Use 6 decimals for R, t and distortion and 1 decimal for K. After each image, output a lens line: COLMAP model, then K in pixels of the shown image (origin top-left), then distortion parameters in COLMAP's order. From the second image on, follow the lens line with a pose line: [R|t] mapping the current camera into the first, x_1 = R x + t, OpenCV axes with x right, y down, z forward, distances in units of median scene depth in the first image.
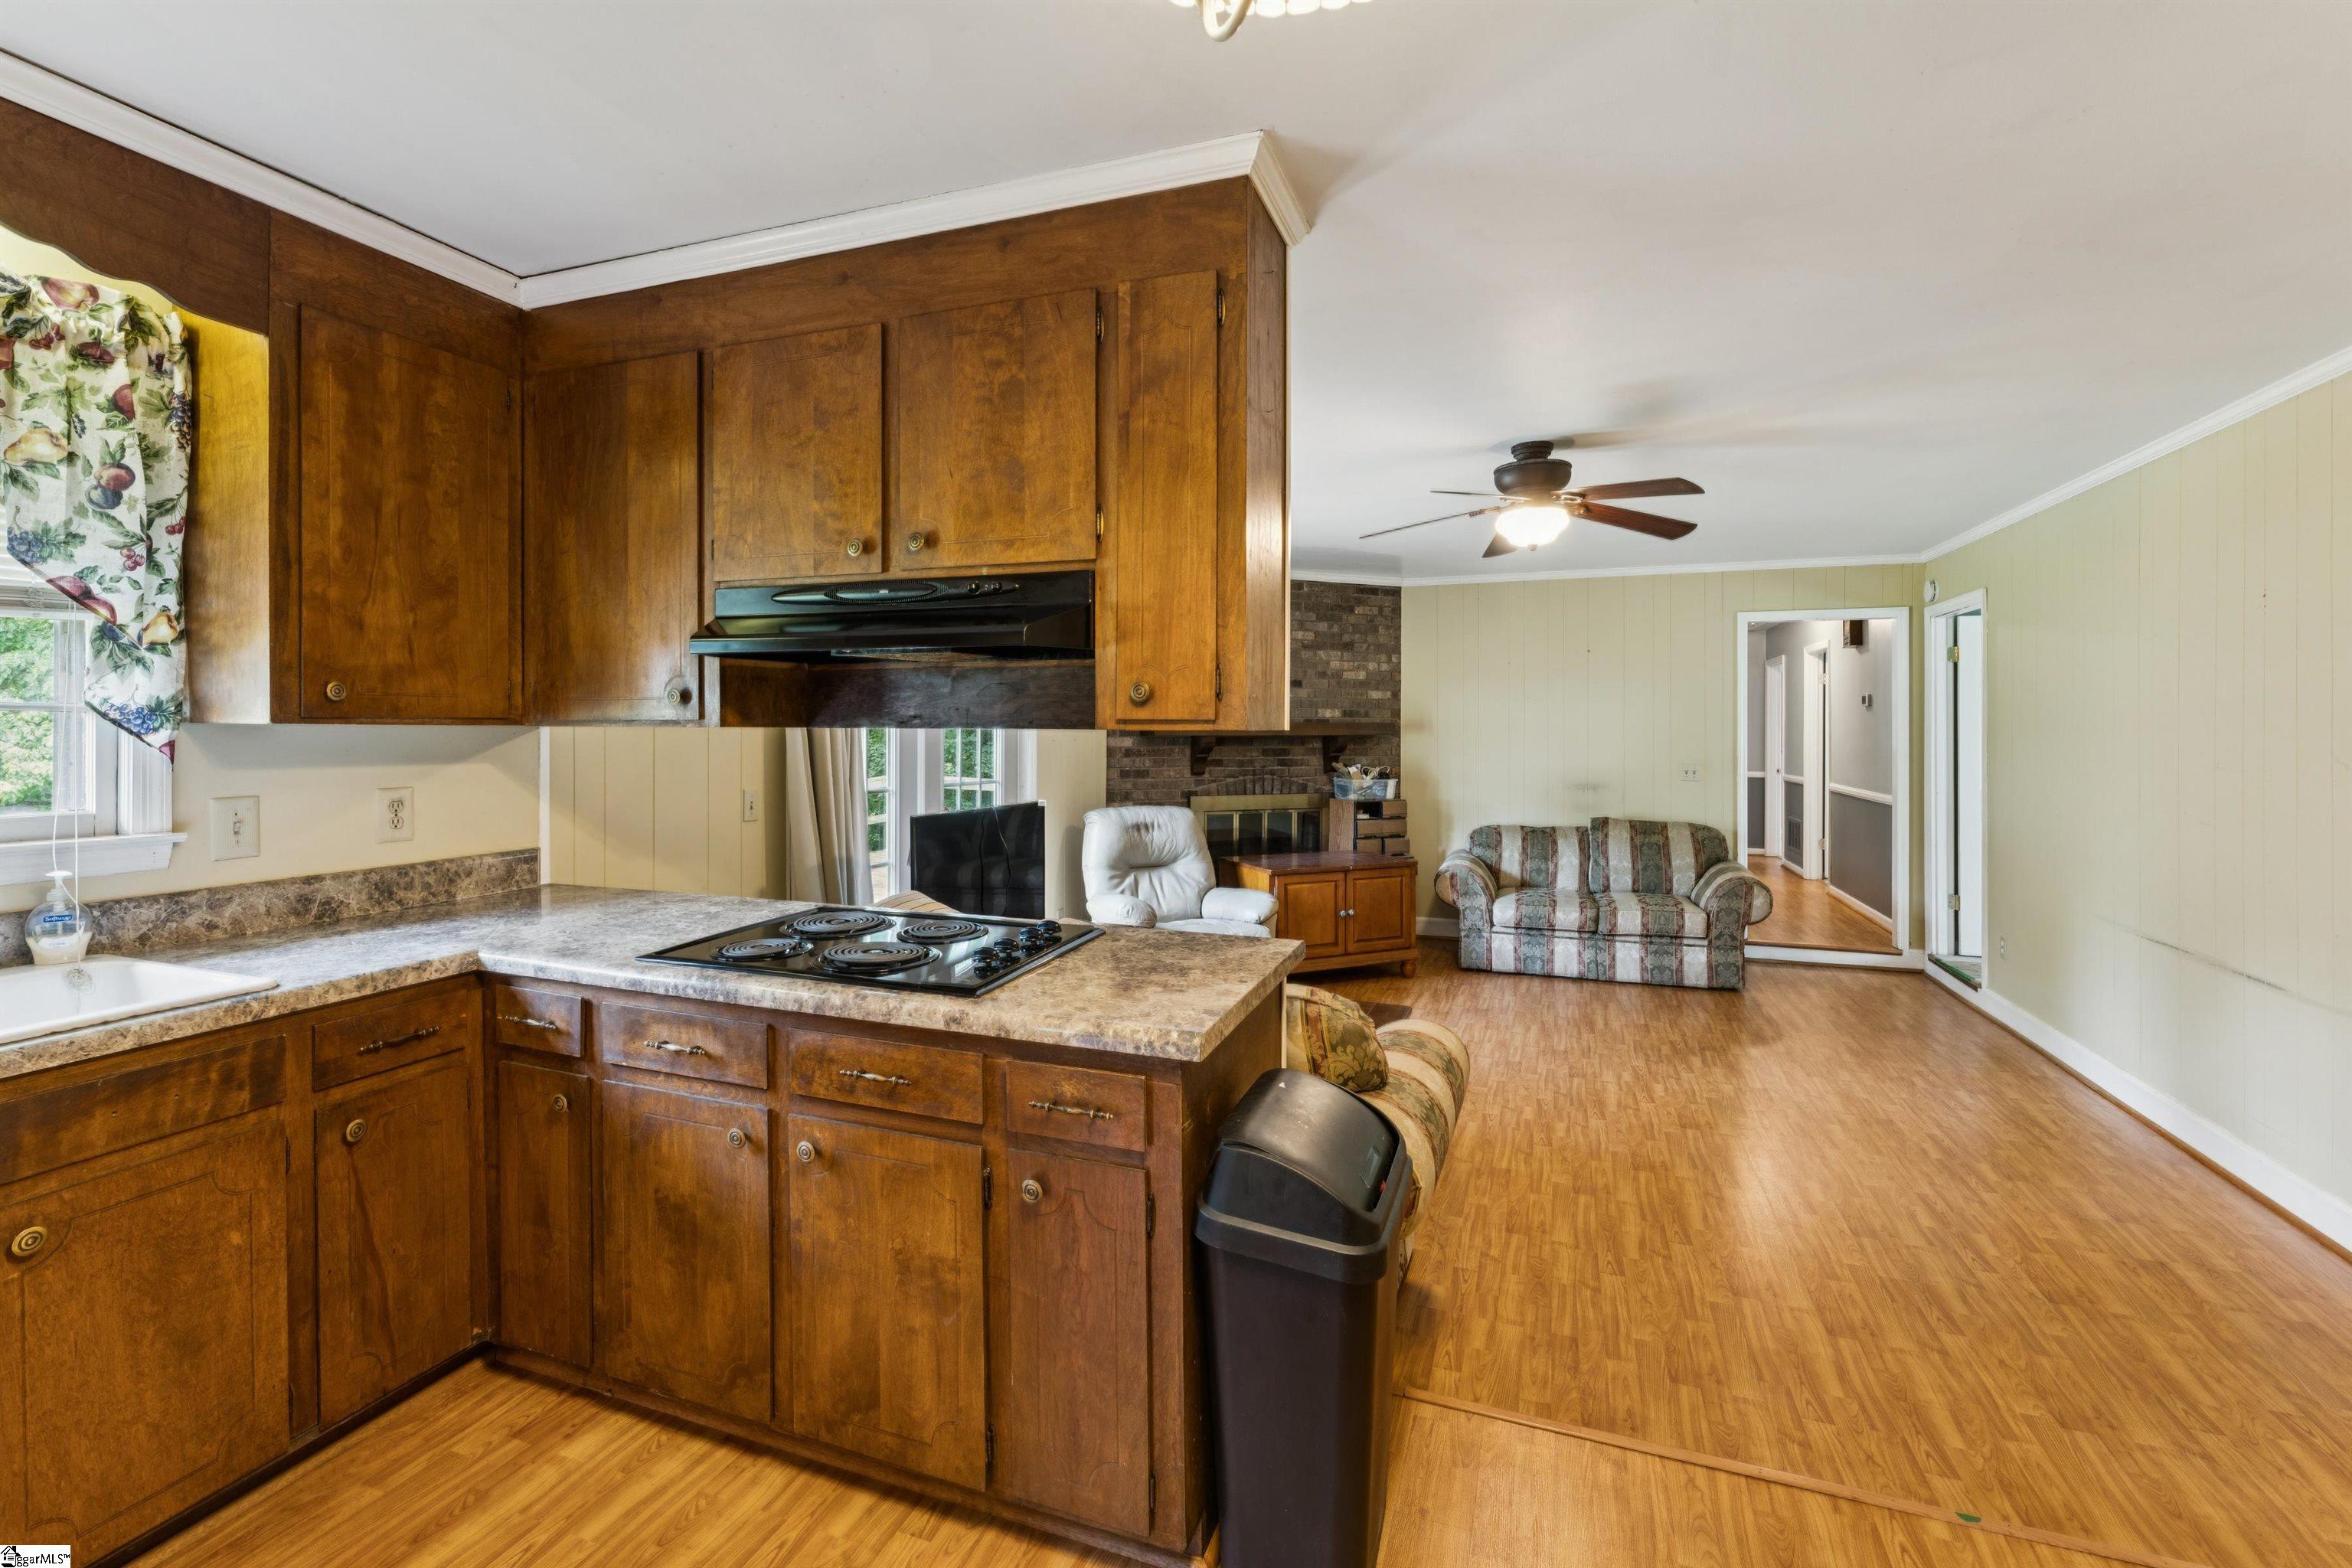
lens RADIAL K [[1037.8, 0, 1160.4], [0, 1037.8, 730.9], [0, 0, 1]] dist [0.000697, -0.000551]
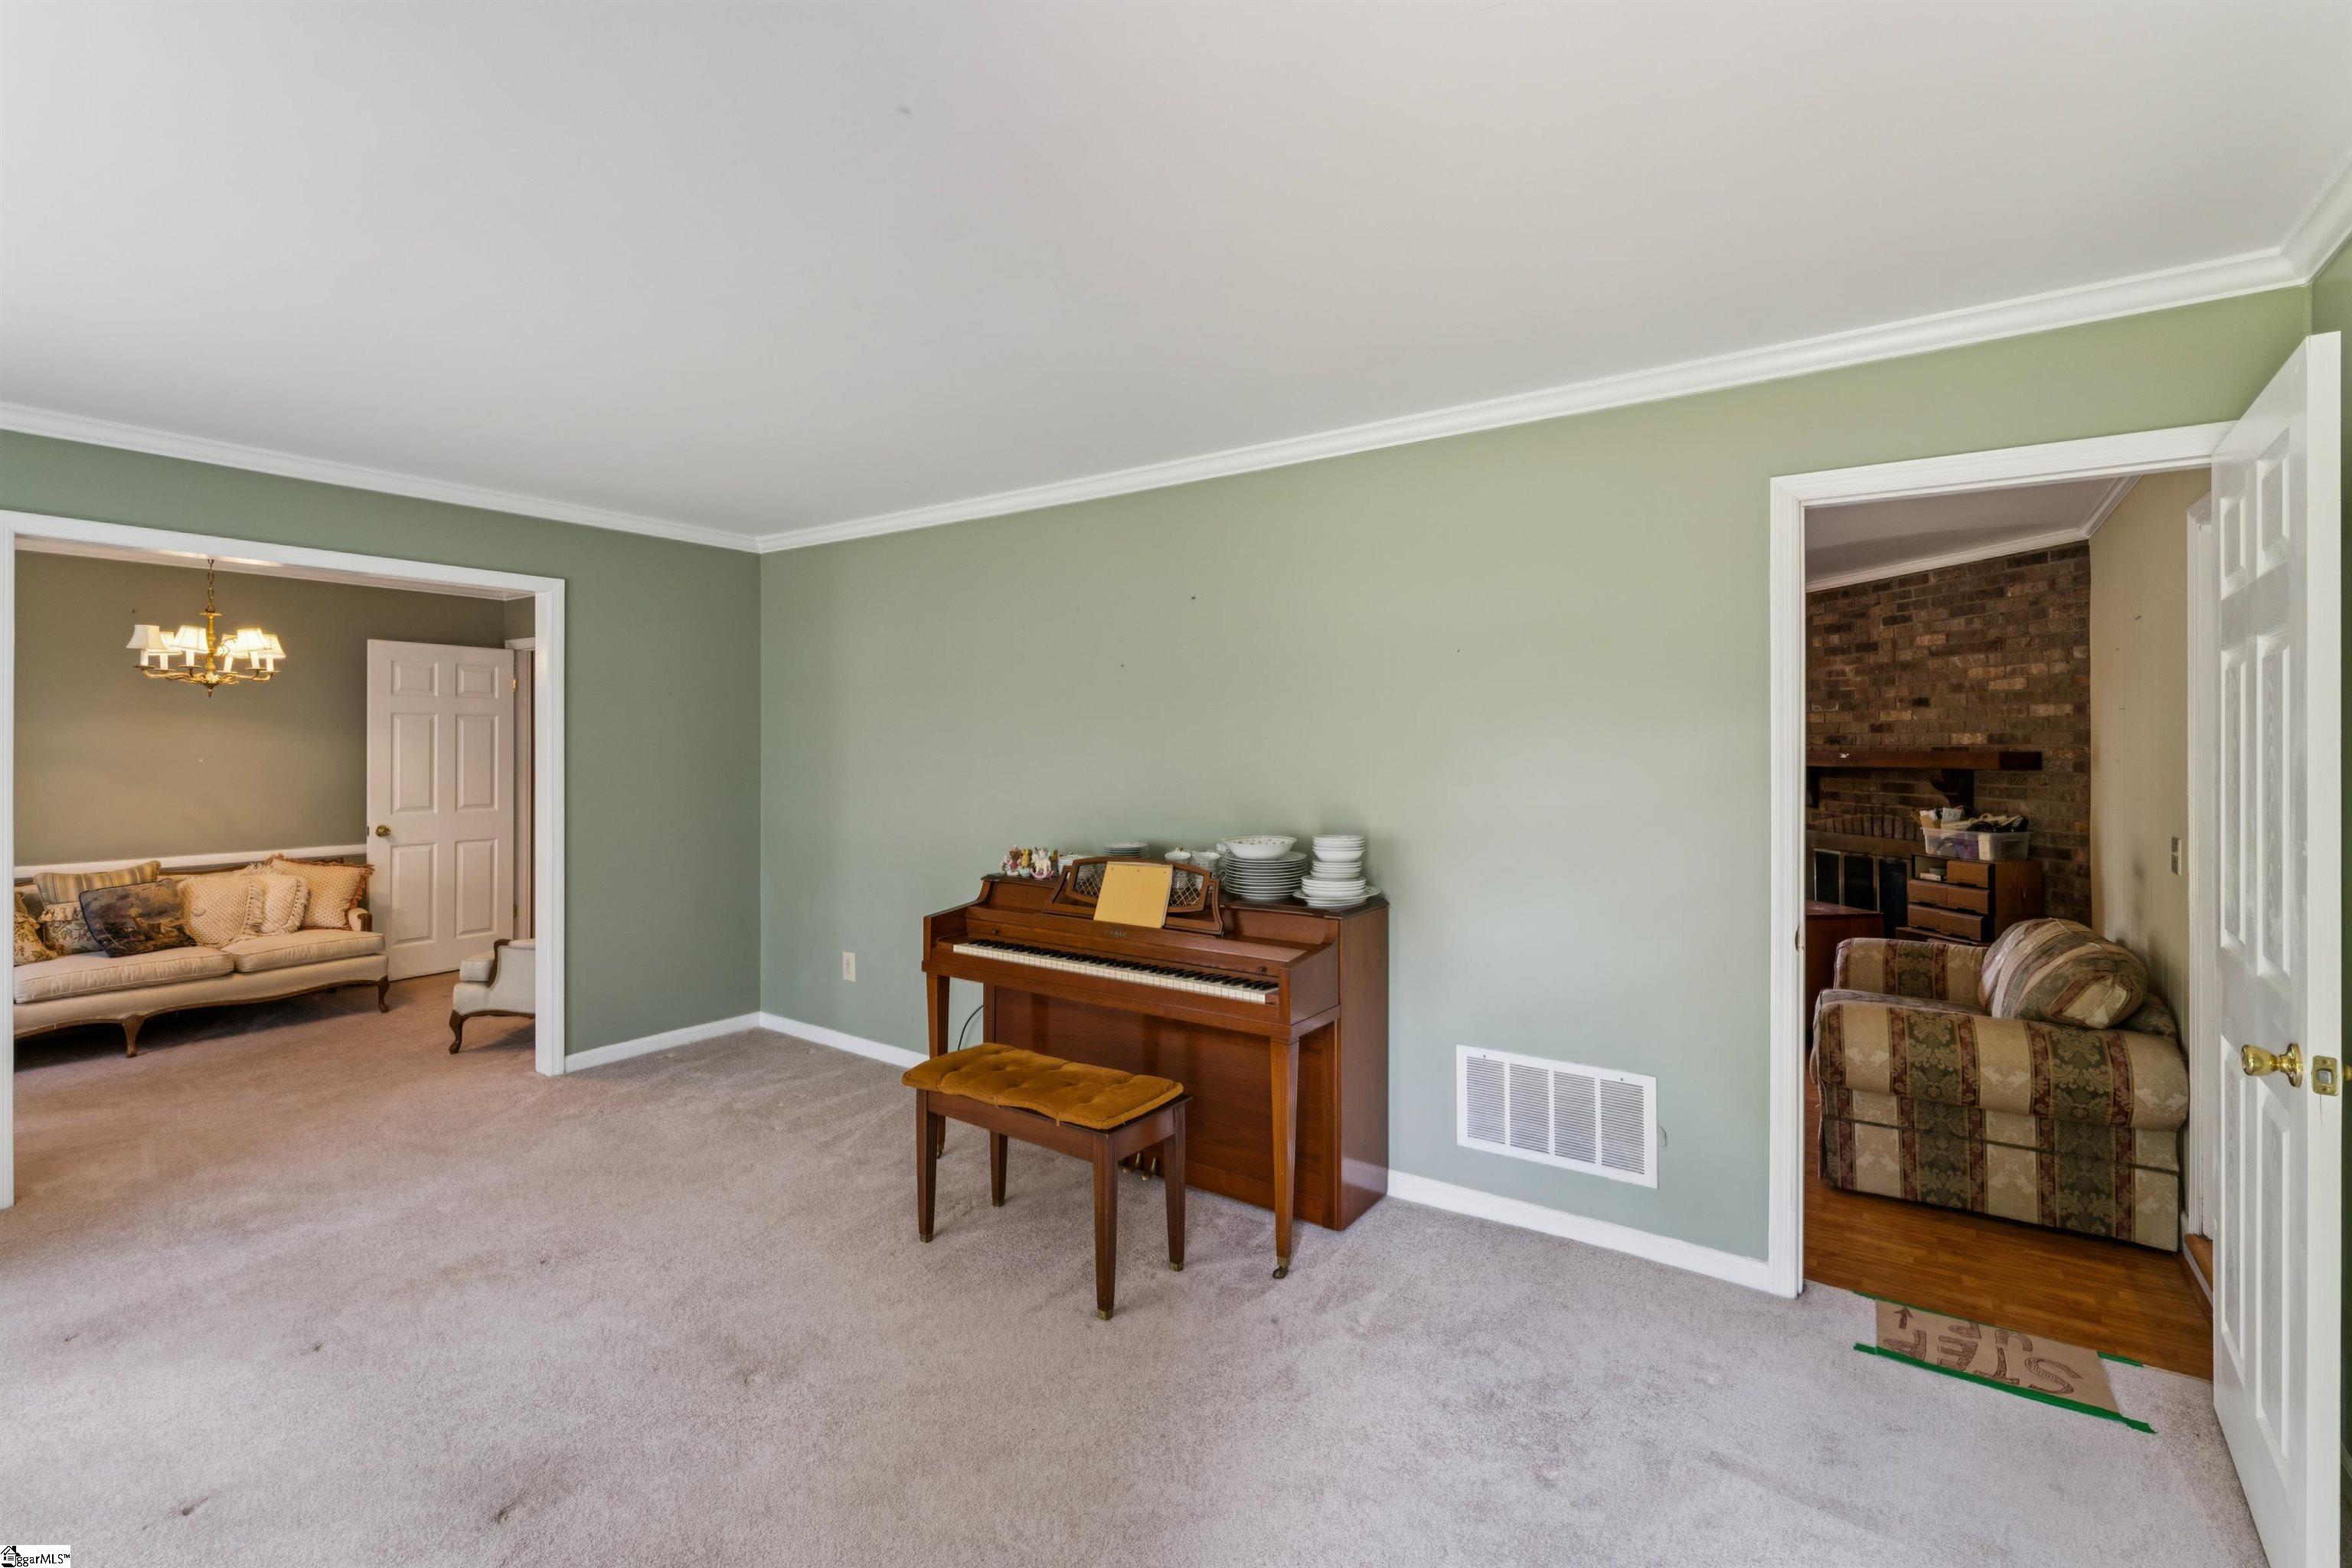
lens RADIAL K [[1057.4, 0, 1172.8], [0, 1057.4, 739.7], [0, 0, 1]] dist [0.001158, 0.000118]
pose [[-0.248357, -0.009730, -0.968620, 3.033713], [-0.005082, 0.999949, -0.008742, -0.020417], [0.968655, 0.002752, -0.248394, 1.860338]]
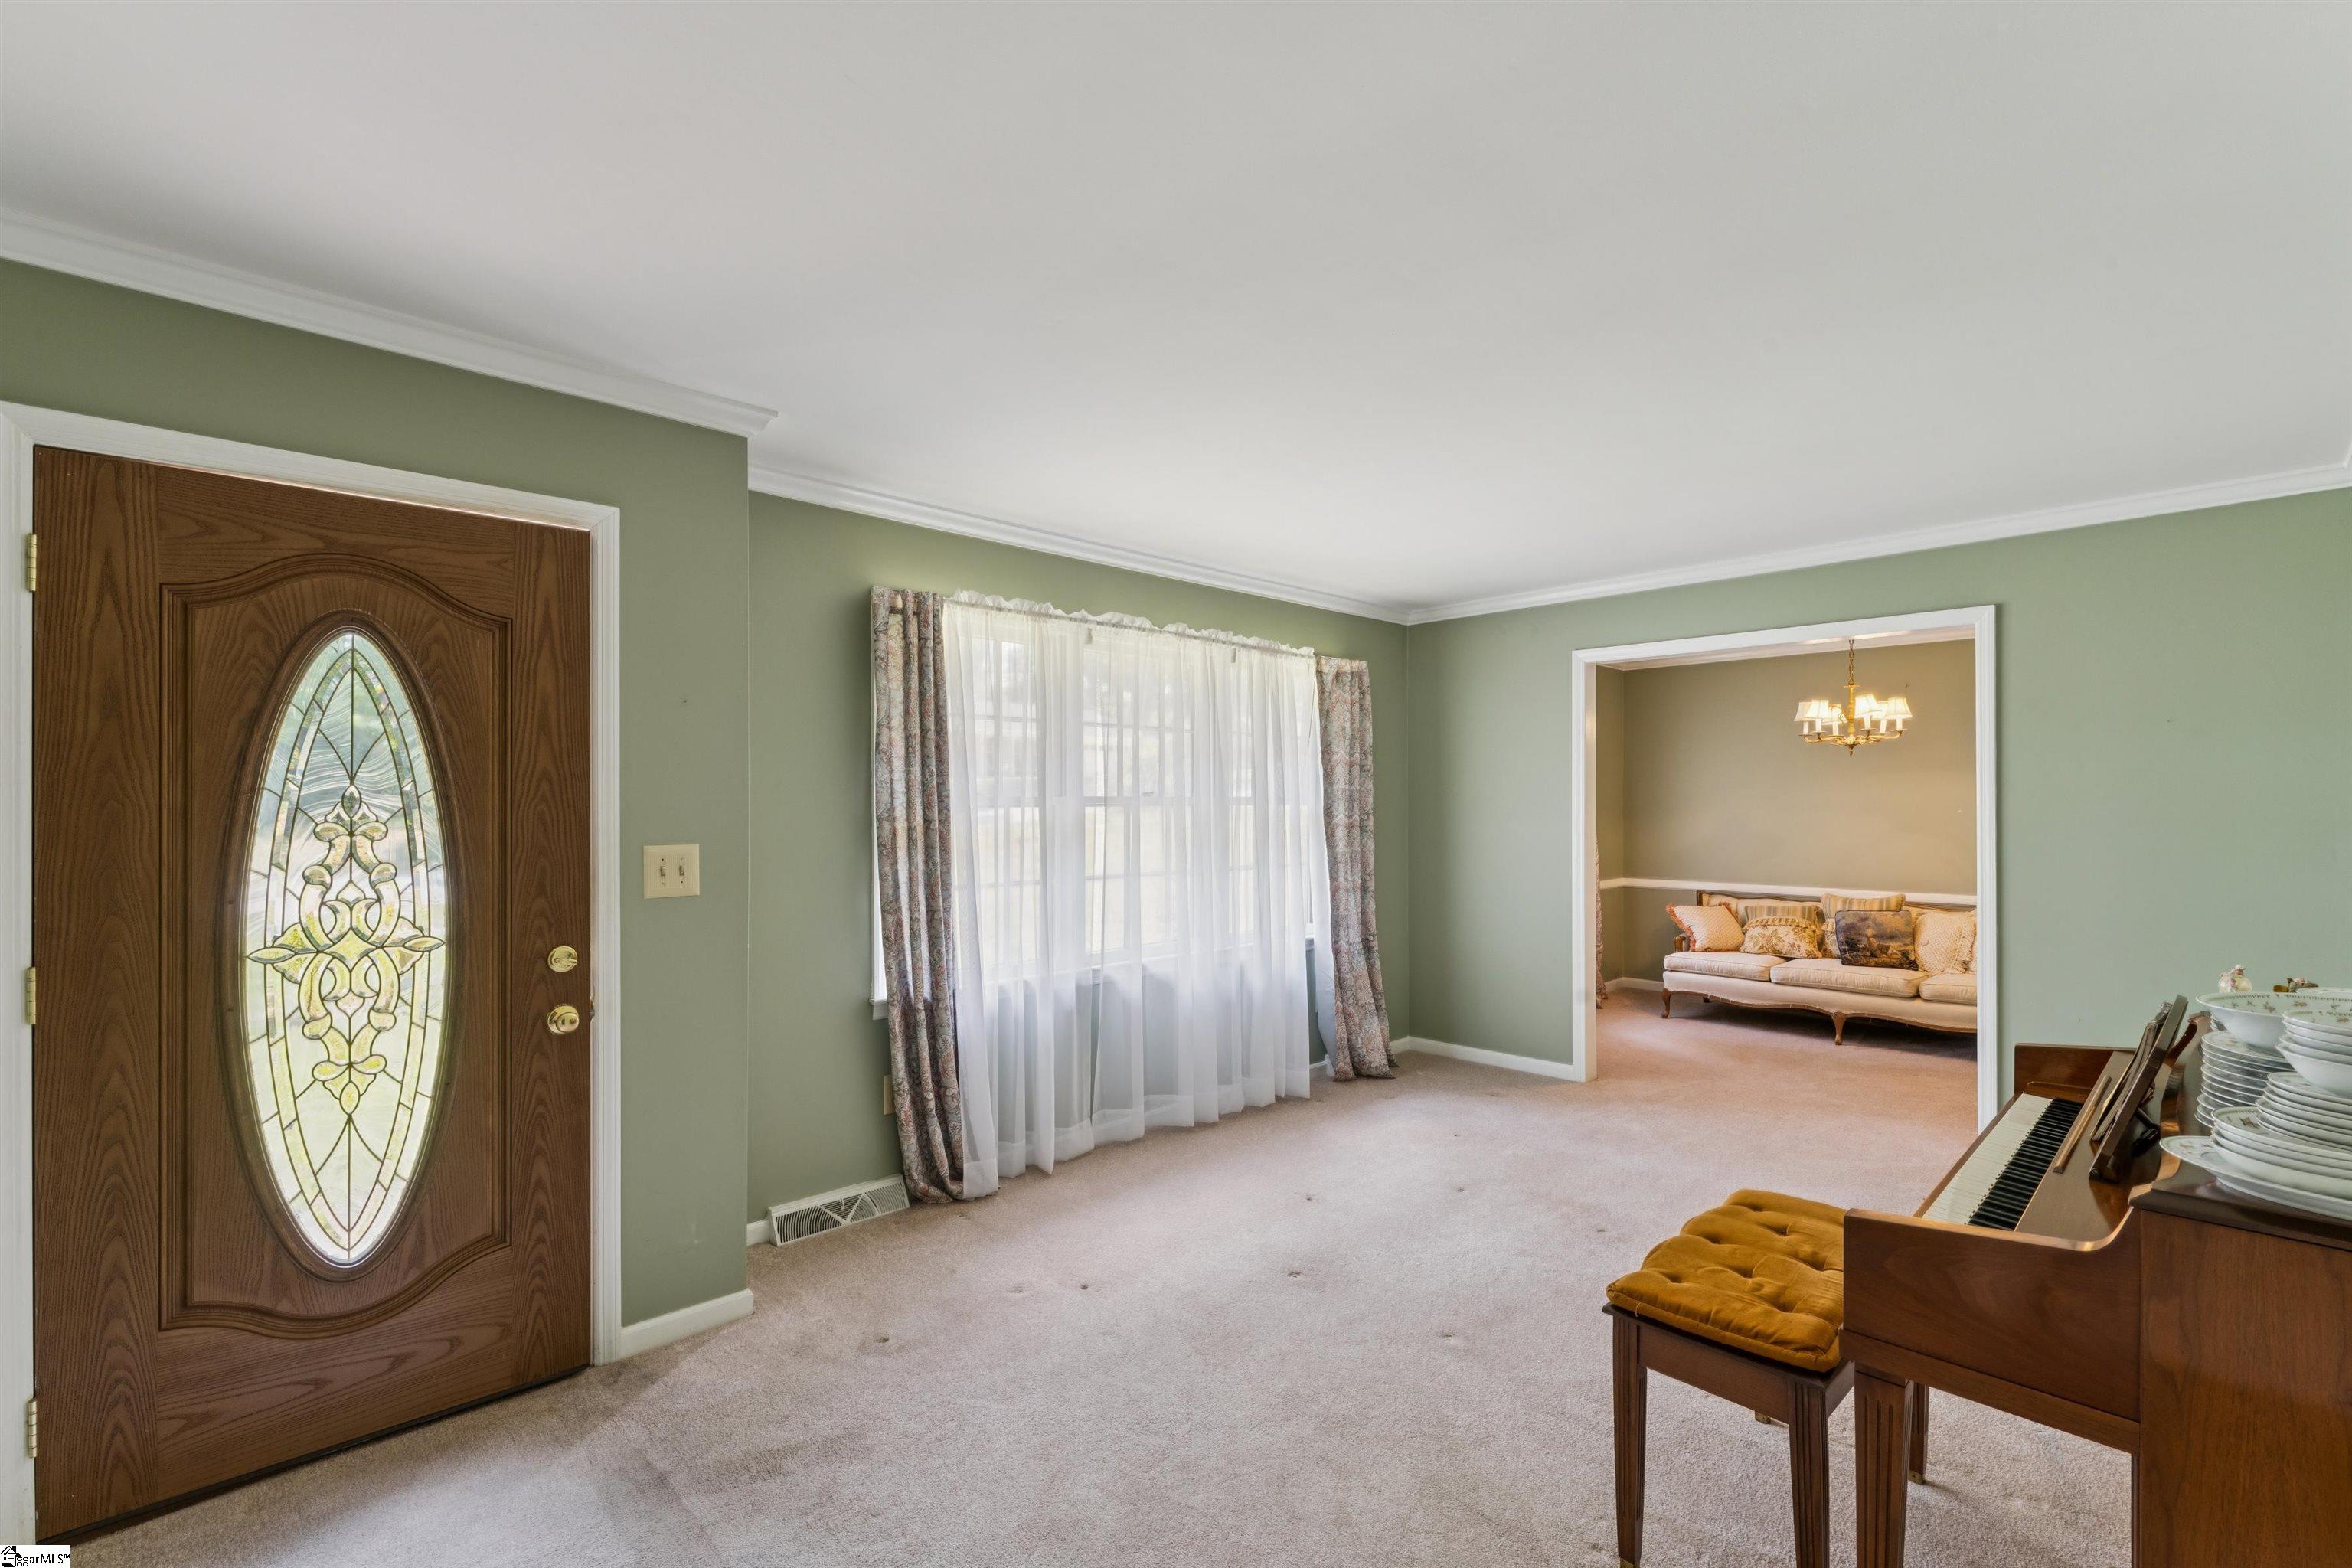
lens RADIAL K [[1040.3, 0, 1163.6], [0, 1040.3, 800.6], [0, 0, 1]] dist [0.001162, 0.000166]
pose [[-0.900795, -0.001625, 0.434242, 1.964474], [-0.001652, 0.999999, 0.000314, -0.006873], [-0.434242, -0.000434, -0.900796, 2.376497]]
